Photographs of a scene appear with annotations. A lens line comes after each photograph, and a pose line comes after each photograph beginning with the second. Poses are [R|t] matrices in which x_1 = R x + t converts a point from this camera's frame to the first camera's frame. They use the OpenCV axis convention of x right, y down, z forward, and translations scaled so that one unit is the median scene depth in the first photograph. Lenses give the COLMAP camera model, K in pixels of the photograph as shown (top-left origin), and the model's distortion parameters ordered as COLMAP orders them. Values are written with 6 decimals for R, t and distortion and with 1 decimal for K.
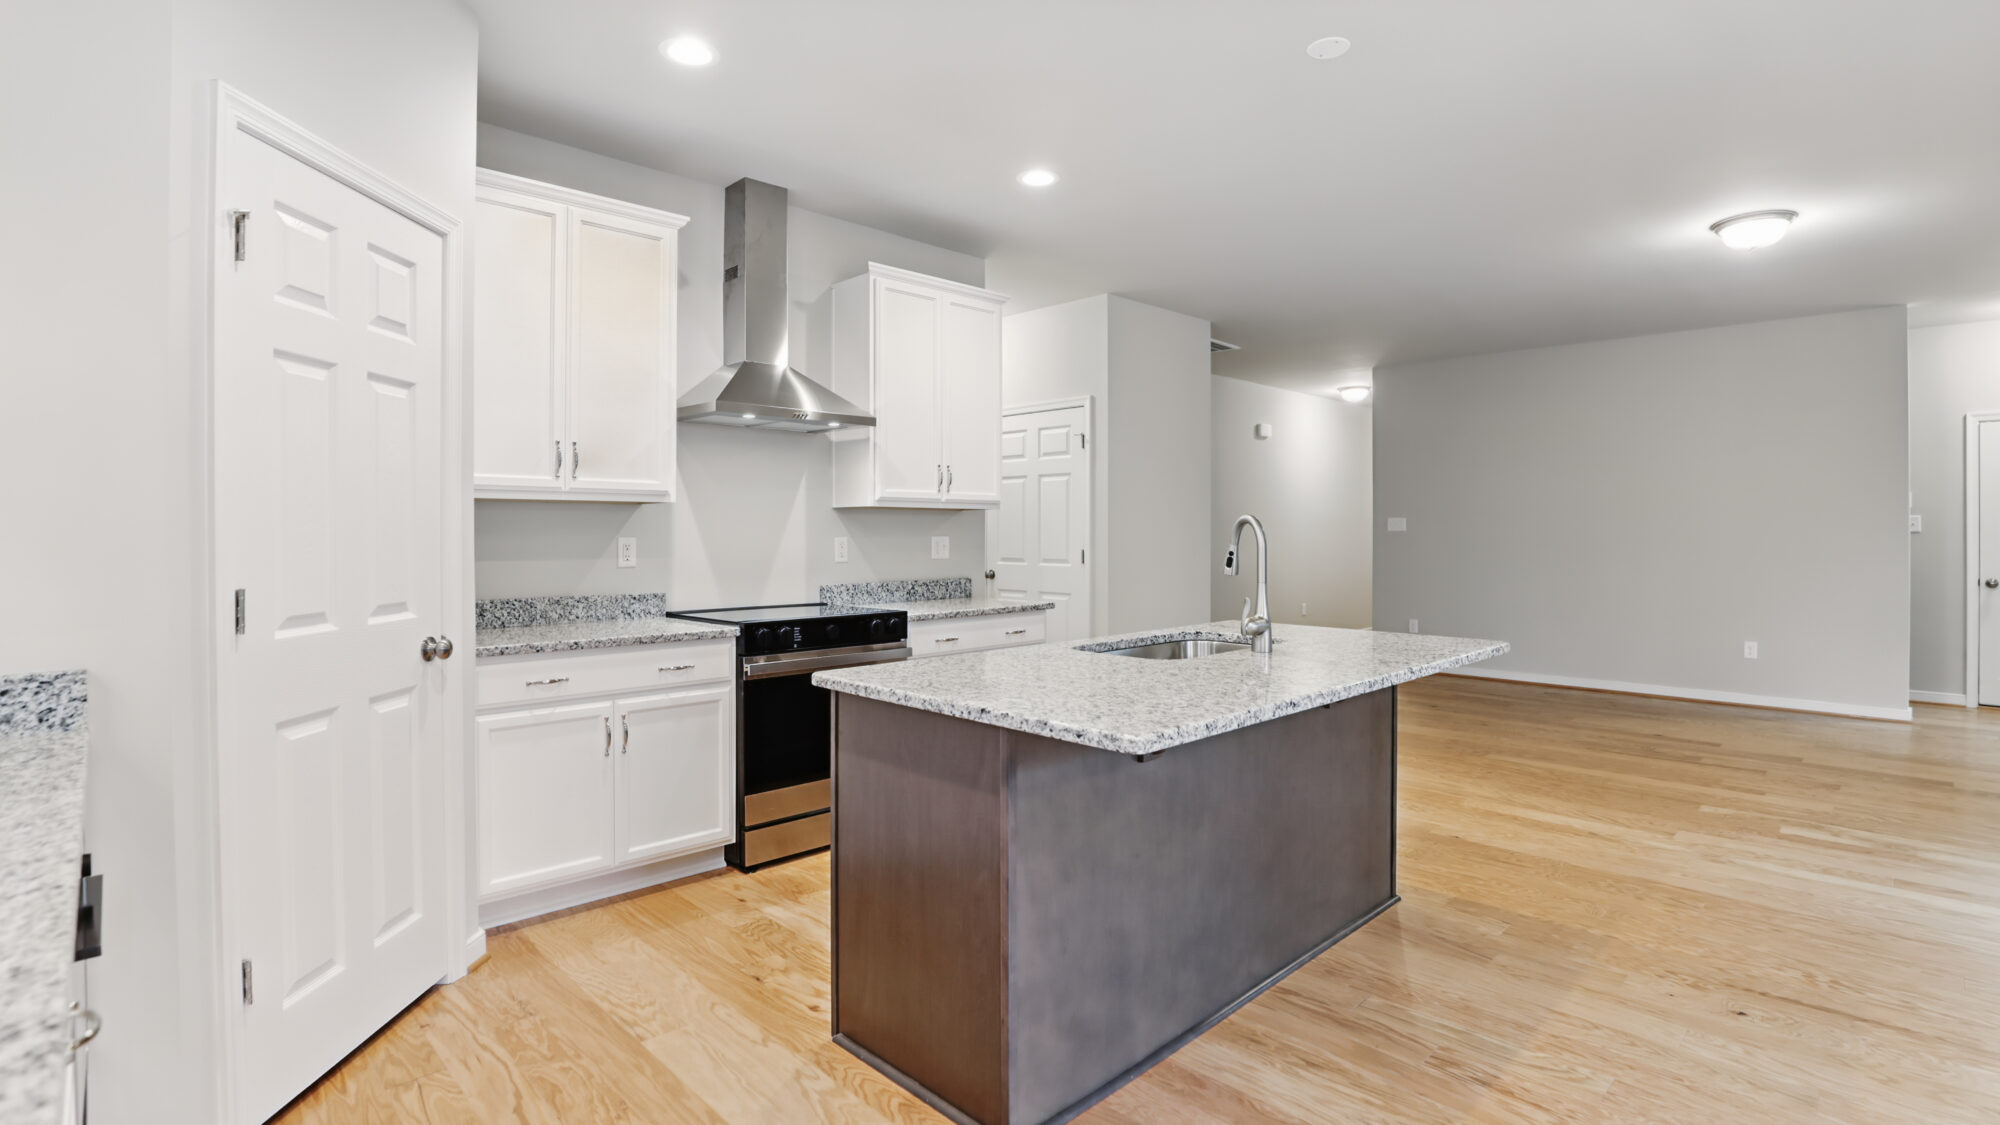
lens RADIAL K [[939.6, 0, 996.8], [0, 939.6, 545.5], [0, 0, 1]] dist [-0.027198, -0.000401]
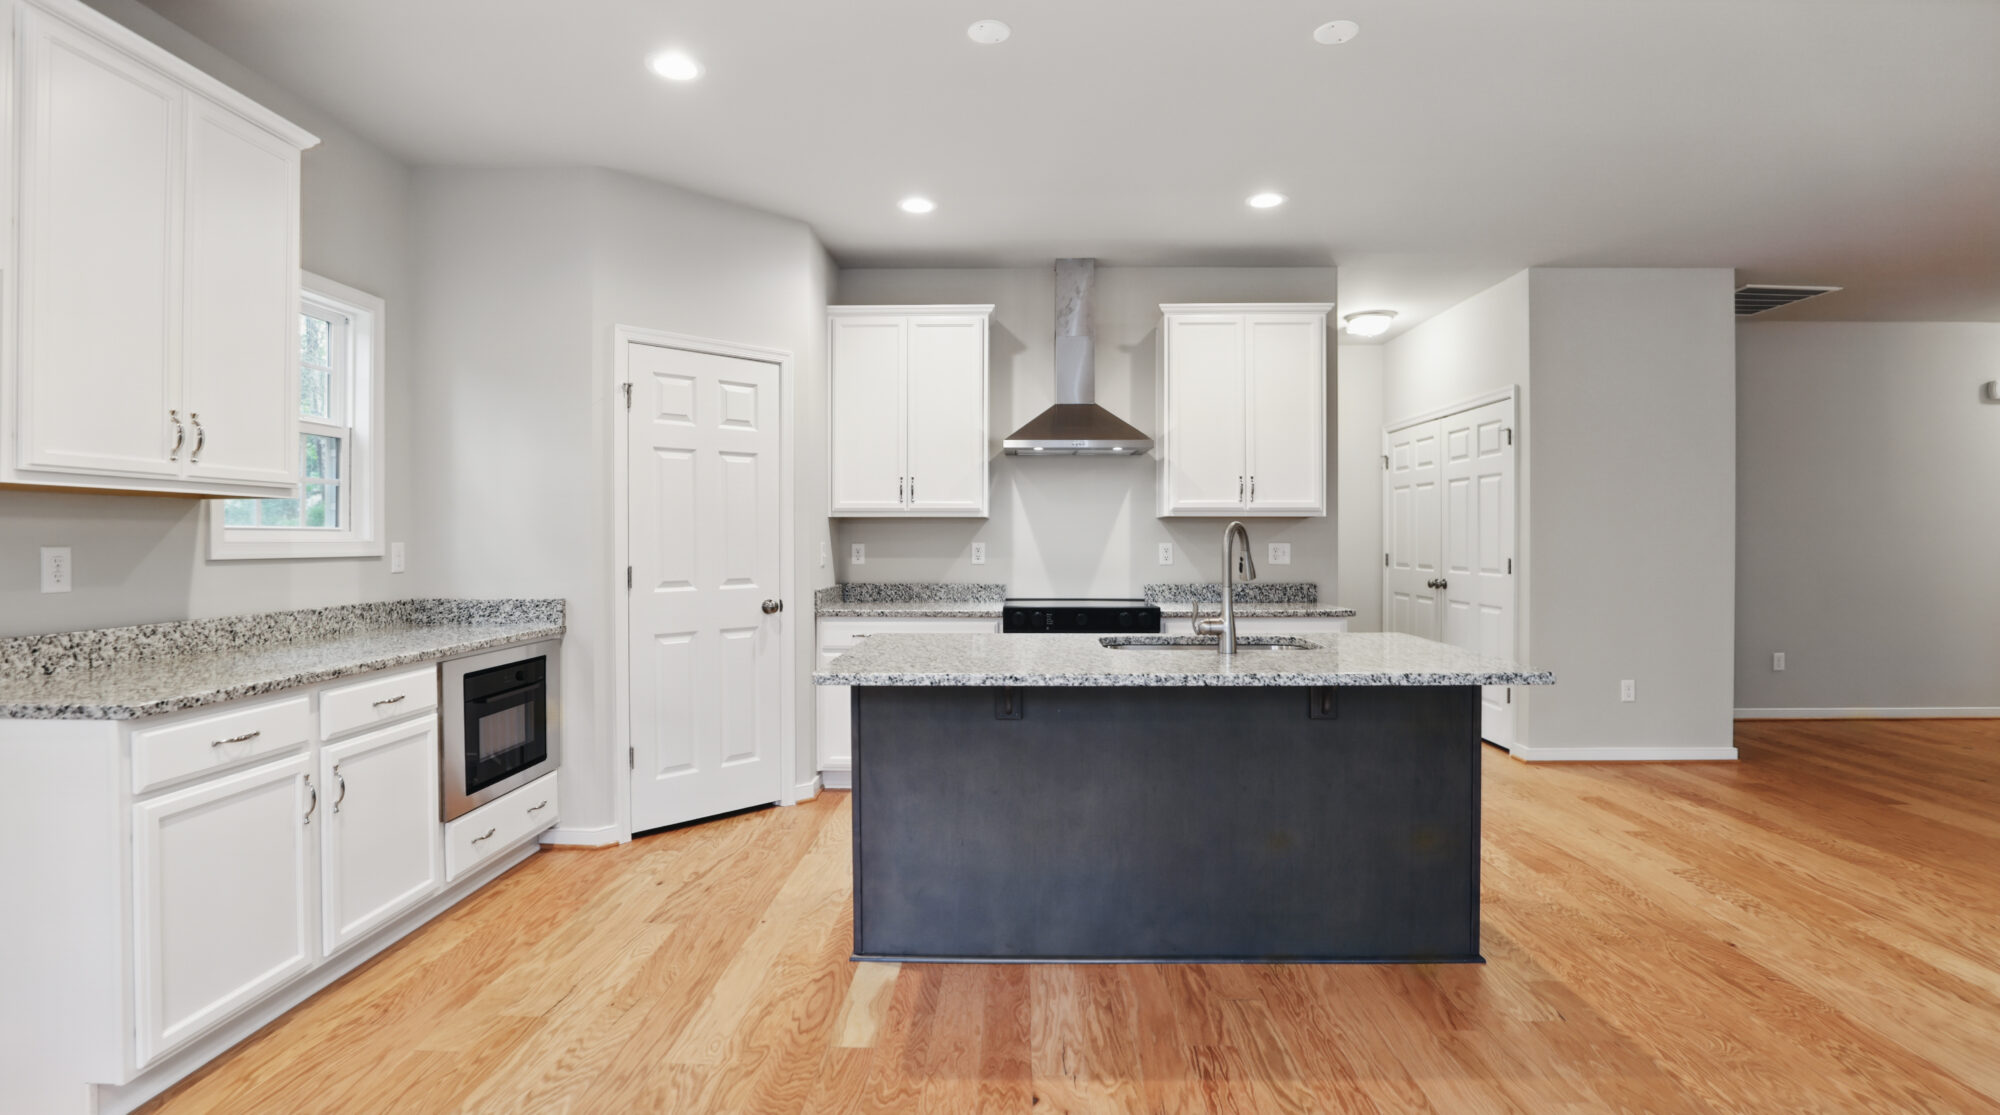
lens RADIAL K [[925.6, 0, 1000.0], [0, 925.6, 557.5], [0, 0, 1]] dist [-0.027078, 0.000571]
pose [[0.701769, 0.014027, -0.712267, 0.692562], [-0.009763, 0.999902, 0.010072, -0.000897], [0.712338, -0.000114, 0.701837, 0.078595]]
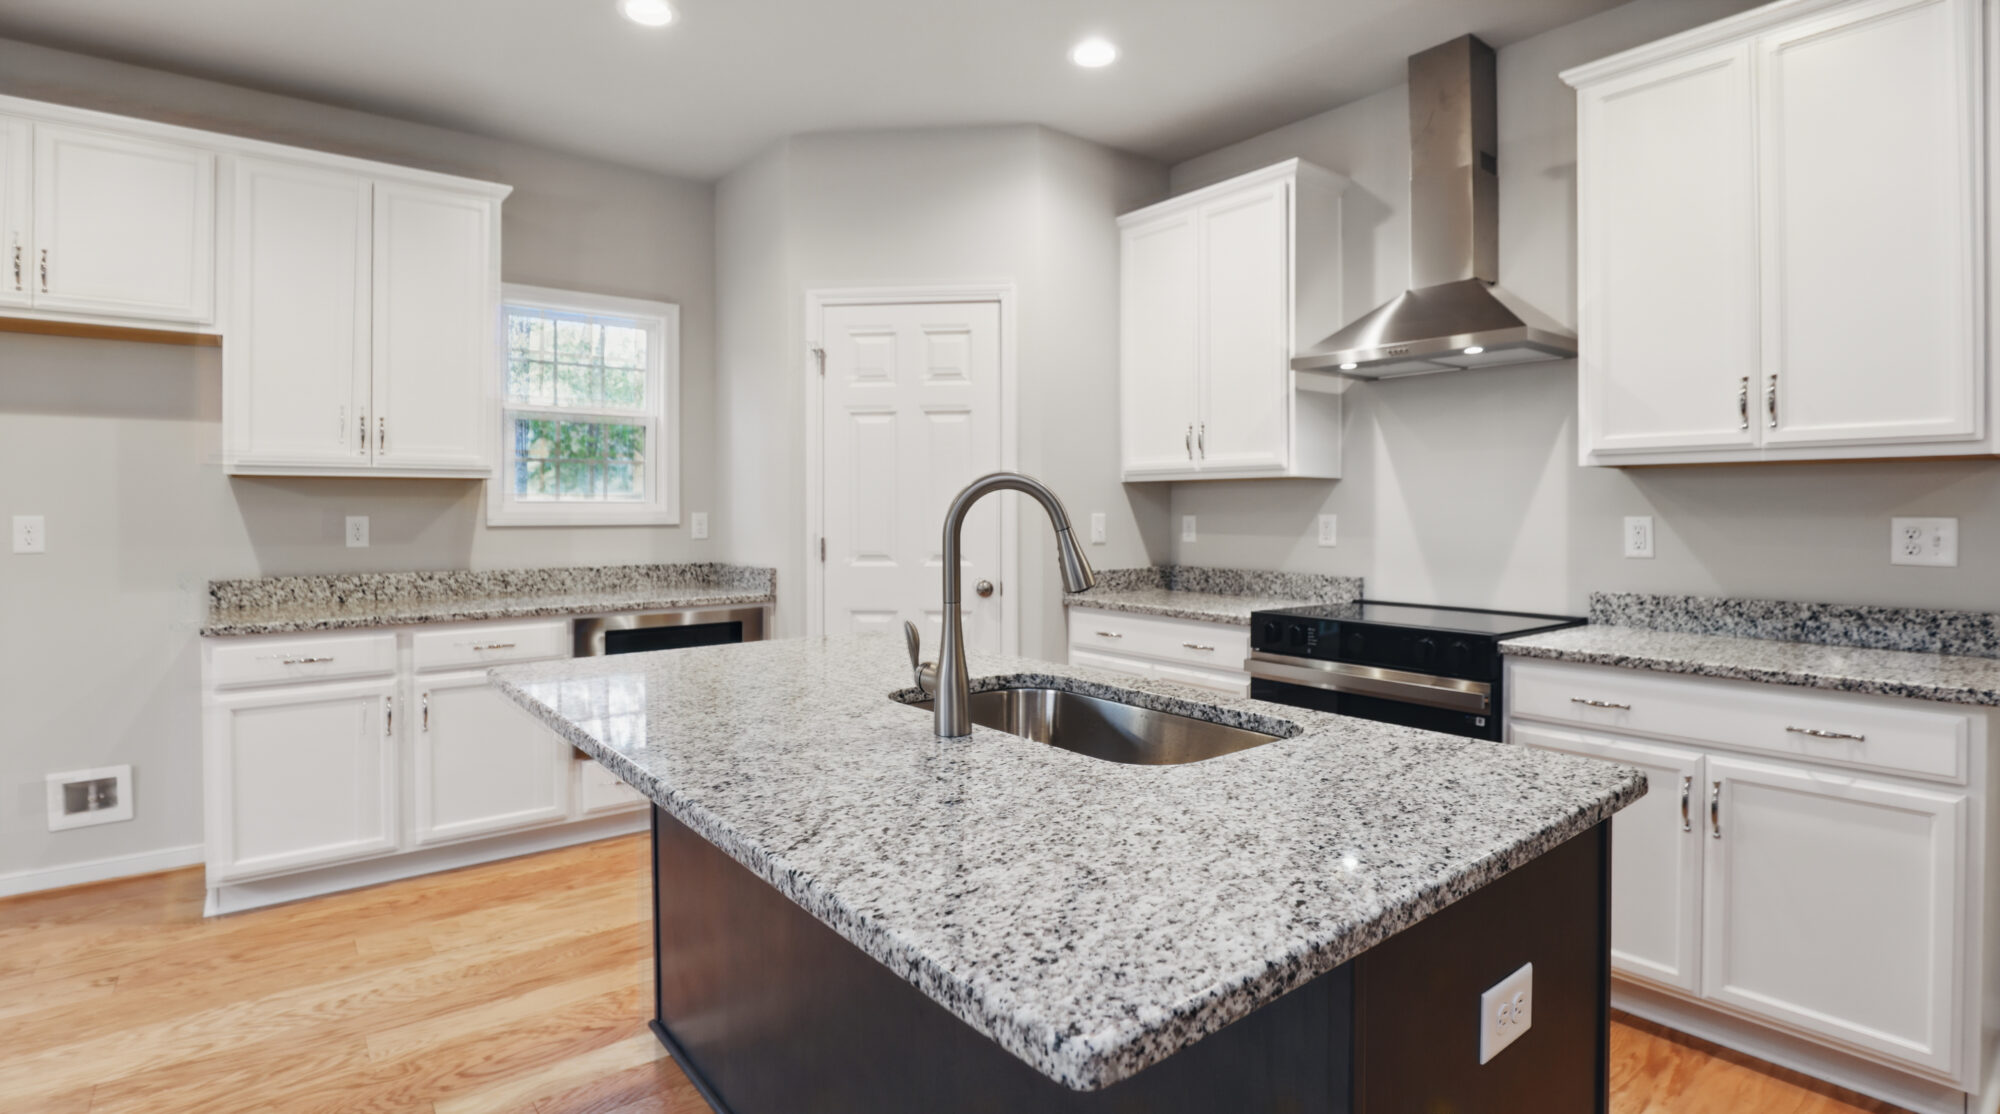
lens RADIAL K [[954.7, 0, 998.8], [0, 954.7, 524.3], [0, 0, 1]] dist [-0.028010, 0.000271]
pose [[-0.096732, 0.015839, -0.995184, 0.674713], [-0.012425, 0.999776, 0.017120, -0.012708], [0.995233, 0.014021, -0.096513, 0.888869]]
